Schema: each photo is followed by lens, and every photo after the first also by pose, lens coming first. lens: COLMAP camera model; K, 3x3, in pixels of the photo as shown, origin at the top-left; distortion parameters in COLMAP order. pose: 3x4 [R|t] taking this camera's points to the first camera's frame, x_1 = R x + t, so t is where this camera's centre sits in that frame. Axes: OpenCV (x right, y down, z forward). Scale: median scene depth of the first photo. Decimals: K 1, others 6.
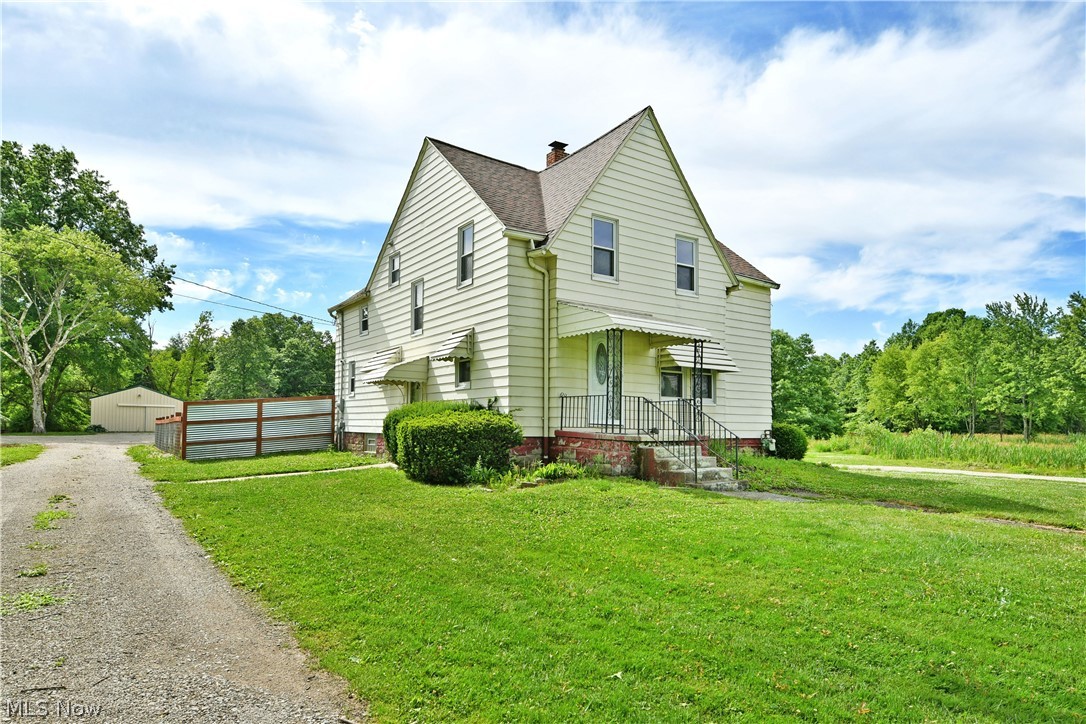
lens RADIAL K [[662.1, 0, 551.9], [0, 662.1, 412.4], [0, 0, 1]] dist [-0.016505, 0.003698]
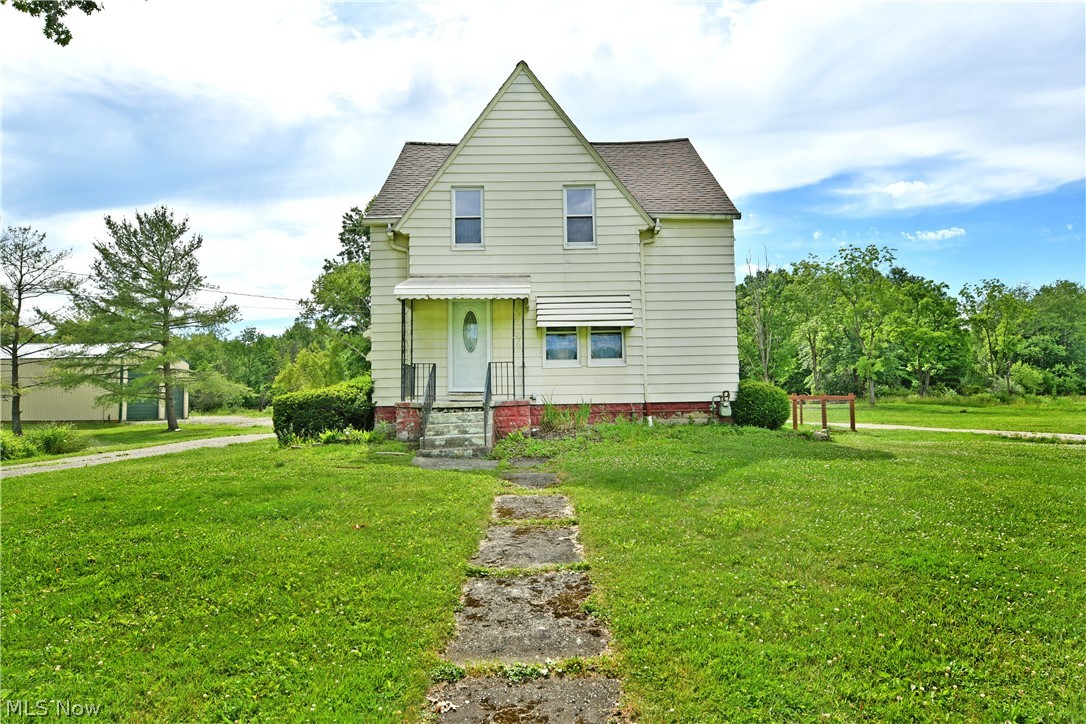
lens RADIAL K [[662.1, 0, 546.2], [0, 662.1, 373.0], [0, 0, 1]] dist [-0.016505, 0.003698]
pose [[0.834981, -0.052371, -0.547781, 0.660487], [0.039855, 0.998602, -0.034722, 0.026088], [0.548834, 0.007160, 0.835901, 0.208119]]
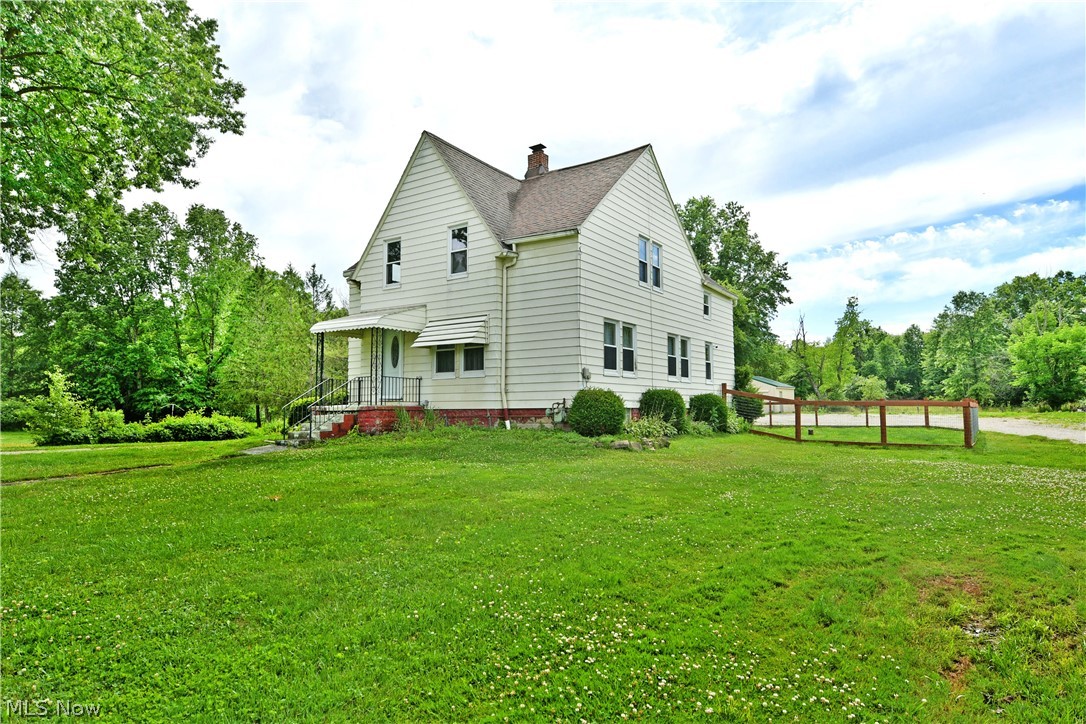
lens RADIAL K [[662.1, 0, 554.0], [0, 662.1, 354.9], [0, 0, 1]] dist [-0.016505, 0.003698]
pose [[0.367326, -0.095382, -0.925189, 1.266587], [0.027842, 0.995410, -0.091568, 0.054497], [0.929676, 0.007877, 0.368295, 0.749309]]
